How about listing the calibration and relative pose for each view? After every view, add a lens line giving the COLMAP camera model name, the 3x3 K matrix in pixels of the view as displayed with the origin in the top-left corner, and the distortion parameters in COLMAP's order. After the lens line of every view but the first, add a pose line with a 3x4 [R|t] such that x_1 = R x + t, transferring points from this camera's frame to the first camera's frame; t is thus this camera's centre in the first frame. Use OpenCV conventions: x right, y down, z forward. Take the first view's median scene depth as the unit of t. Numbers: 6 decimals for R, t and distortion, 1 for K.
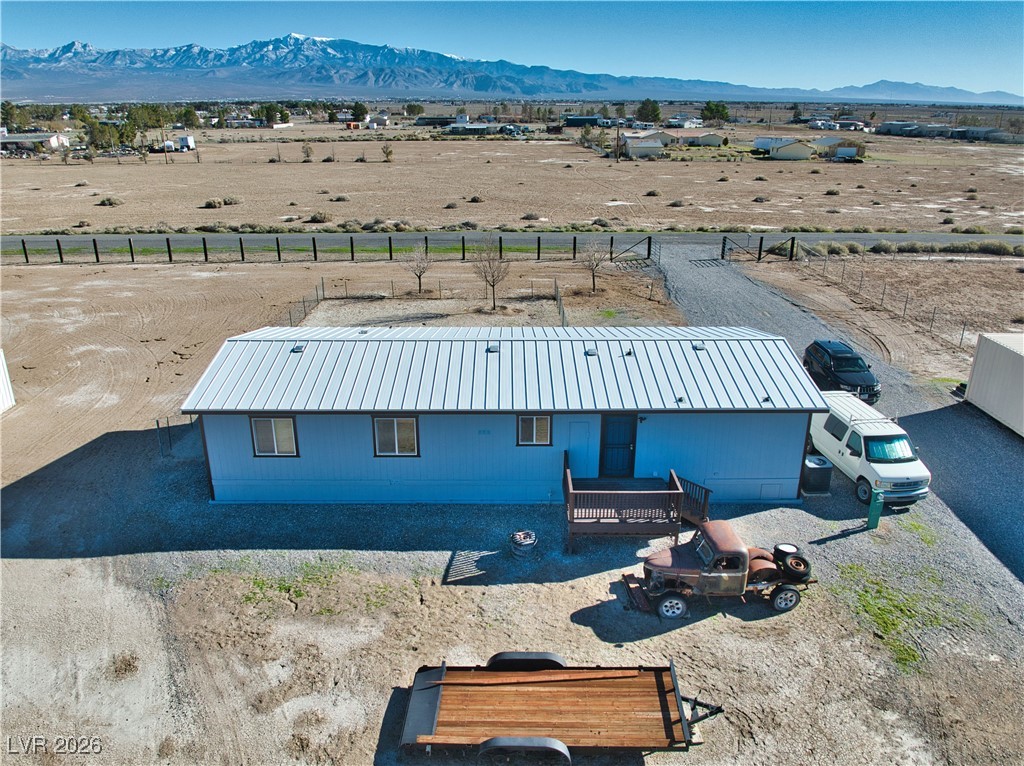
lens RADIAL K [[757.5, 0, 512.0], [0, 757.5, 383.0], [0, 0, 1]] dist [-0.036130, -0.007727]
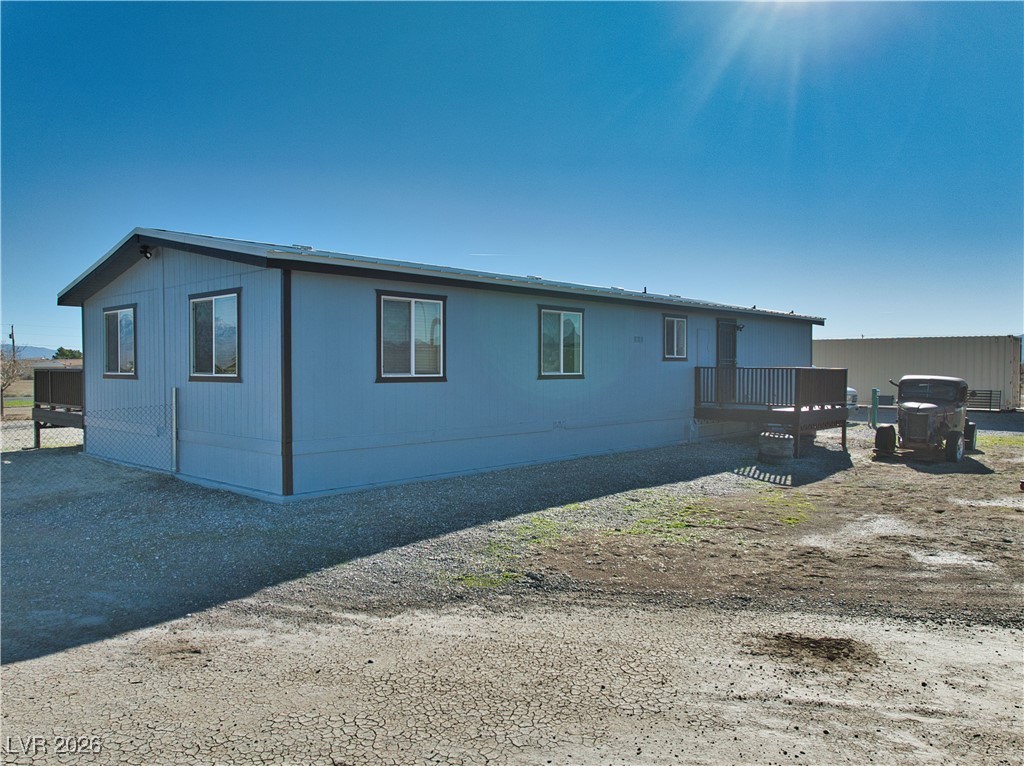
lens RADIAL K [[757.5, 0, 512.0], [0, 757.5, 383.0], [0, 0, 1]] dist [-0.036130, -0.007727]
pose [[0.672628, -0.014560, 0.739837, -0.816911], [0.271072, 0.935156, -0.228043, 0.294361], [-0.688543, 0.353937, 0.632959, 0.797356]]
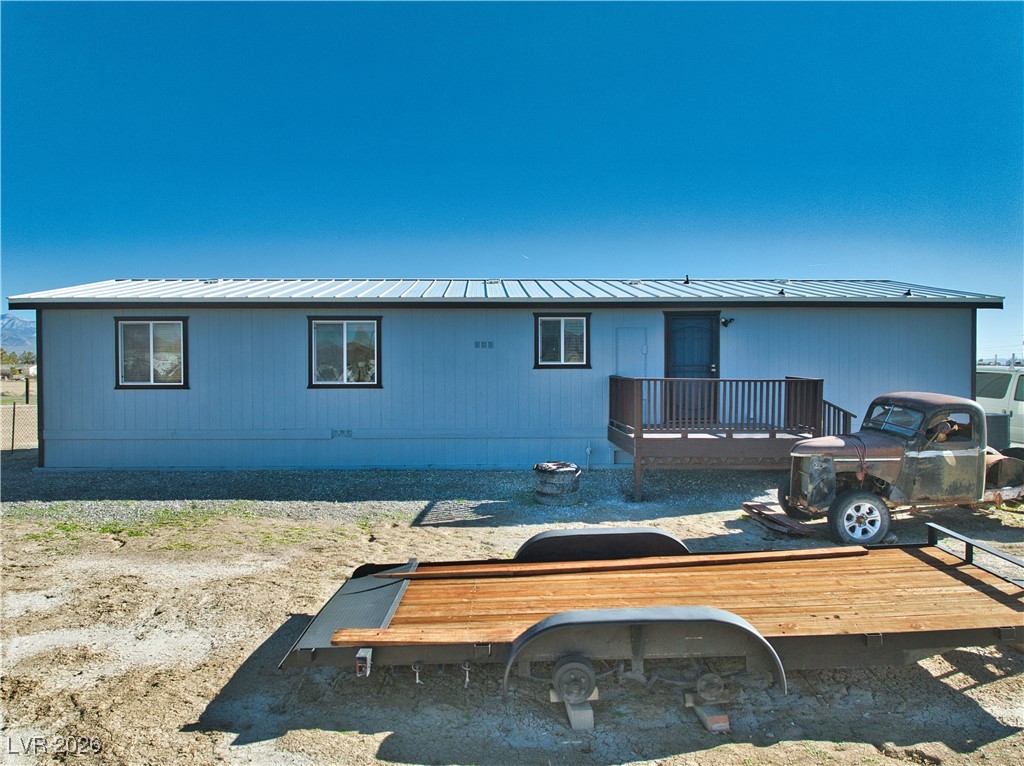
lens RADIAL K [[757.5, 0, 512.0], [0, 757.5, 383.0], [0, 0, 1]] dist [-0.036130, -0.007727]
pose [[0.999340, -0.001298, 0.036304, -0.045480], [0.013857, 0.937417, -0.347934, 0.396767], [-0.033580, 0.348208, 0.936816, 0.510987]]
